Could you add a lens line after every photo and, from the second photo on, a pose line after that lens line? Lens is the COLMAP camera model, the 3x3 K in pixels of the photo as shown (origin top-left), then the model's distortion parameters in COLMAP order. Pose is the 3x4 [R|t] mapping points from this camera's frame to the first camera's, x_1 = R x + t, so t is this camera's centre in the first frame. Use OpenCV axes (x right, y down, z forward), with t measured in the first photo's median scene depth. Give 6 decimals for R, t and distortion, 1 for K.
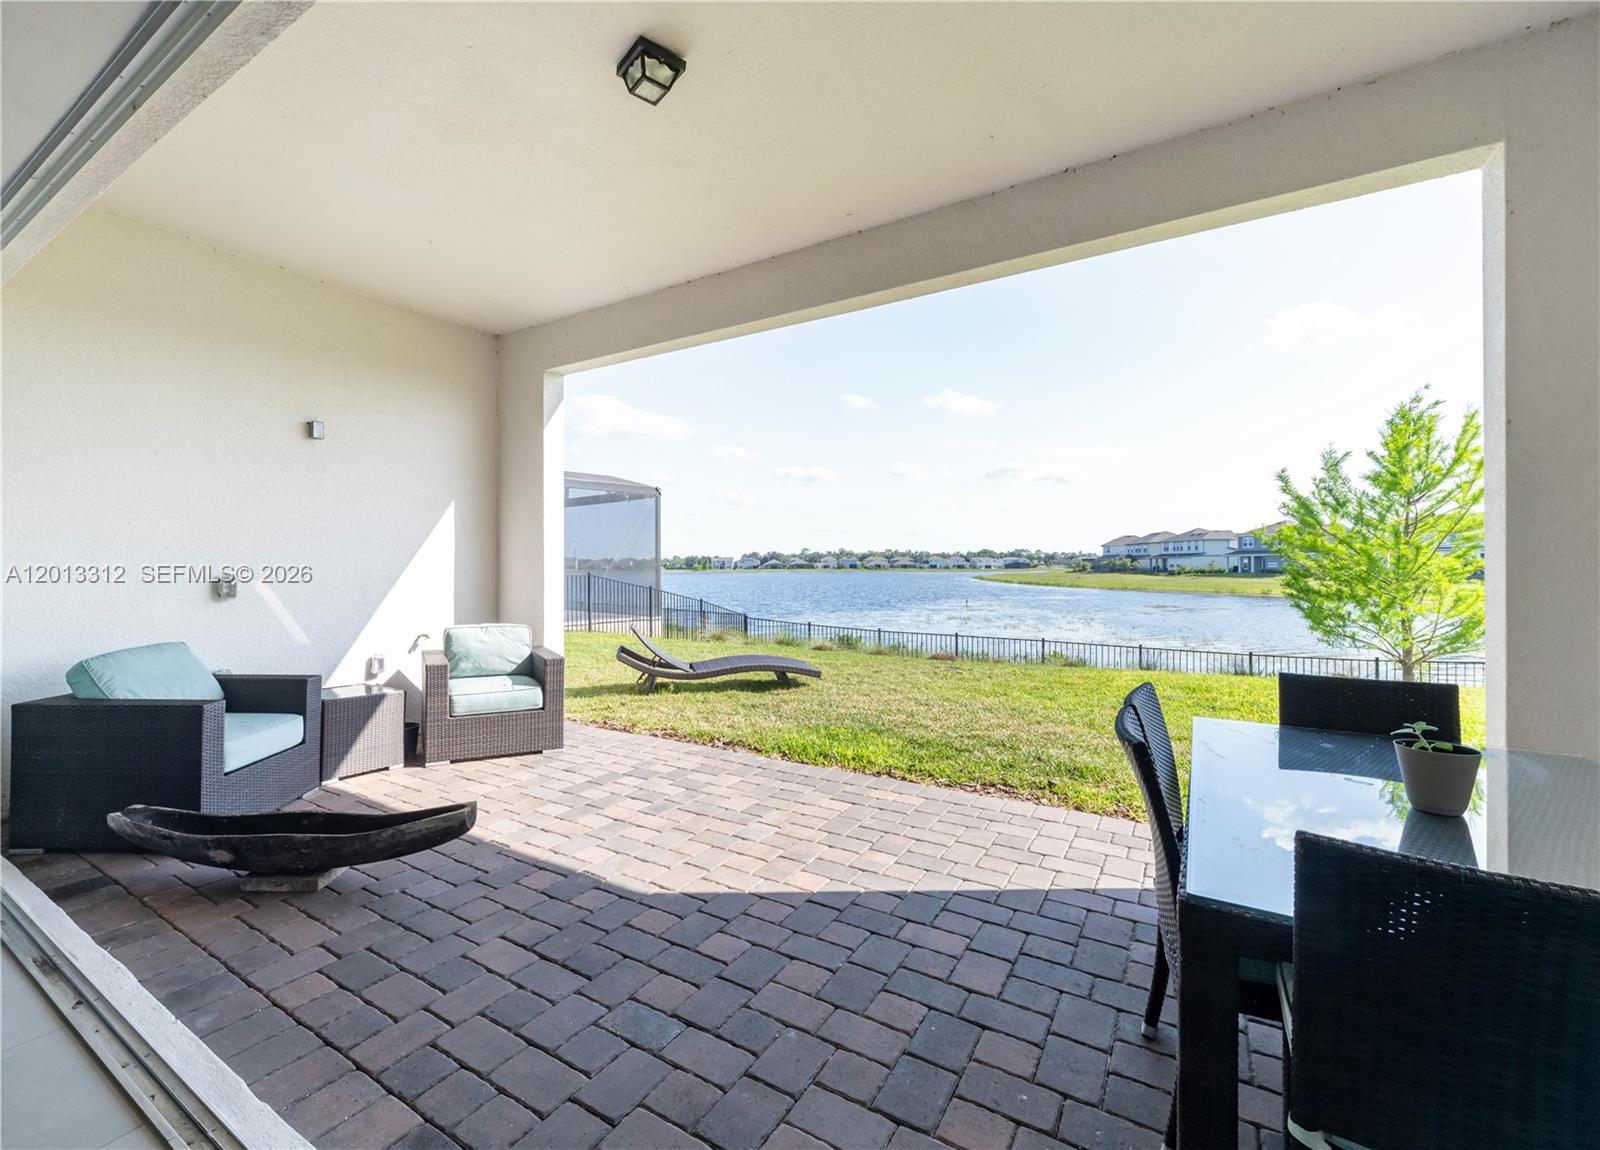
lens RADIAL K [[661.9, 0, 797.3], [0, 661.9, 572.7], [0, 0, 1]] dist [0.000947, -0.000084]
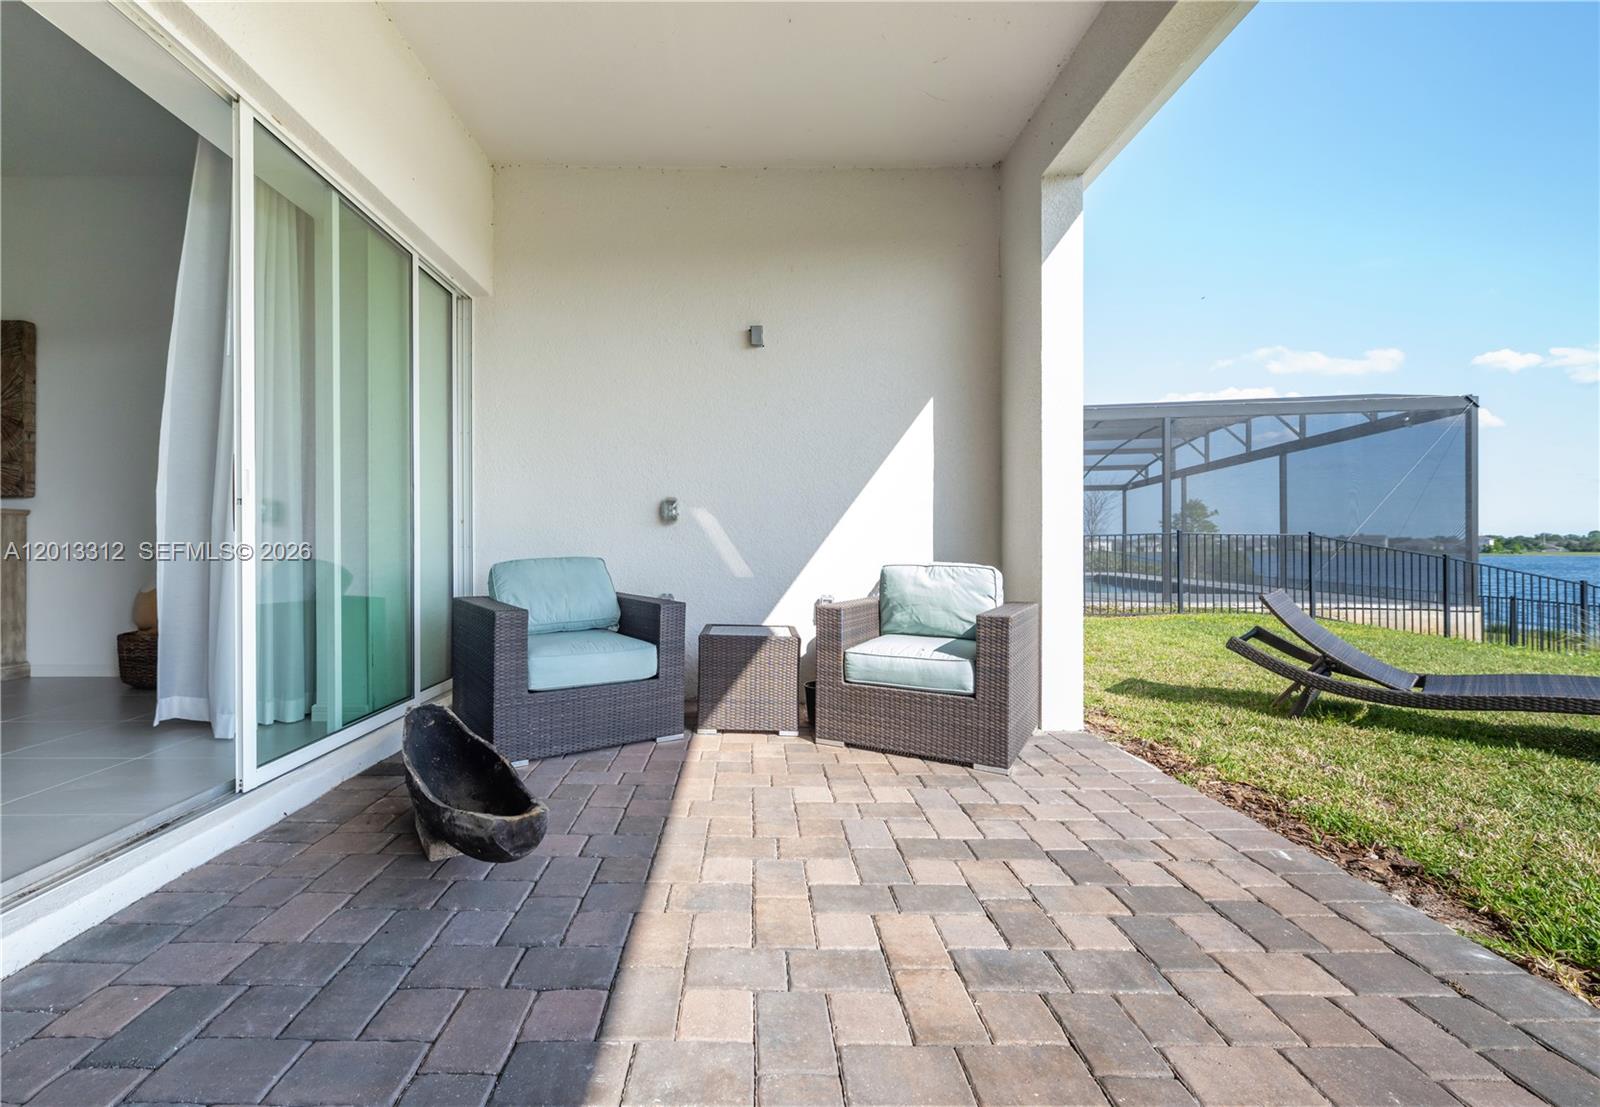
lens RADIAL K [[670.2, 0, 797.8], [0, 670.2, 561.9], [0, 0, 1]] dist [-0.000788, 0.000118]
pose [[0.491865, -0.000047, -0.870672, 0.076341], [0.002214, 0.999997, 0.001196, 0.078983], [0.870669, -0.002516, 0.491863, 0.546622]]
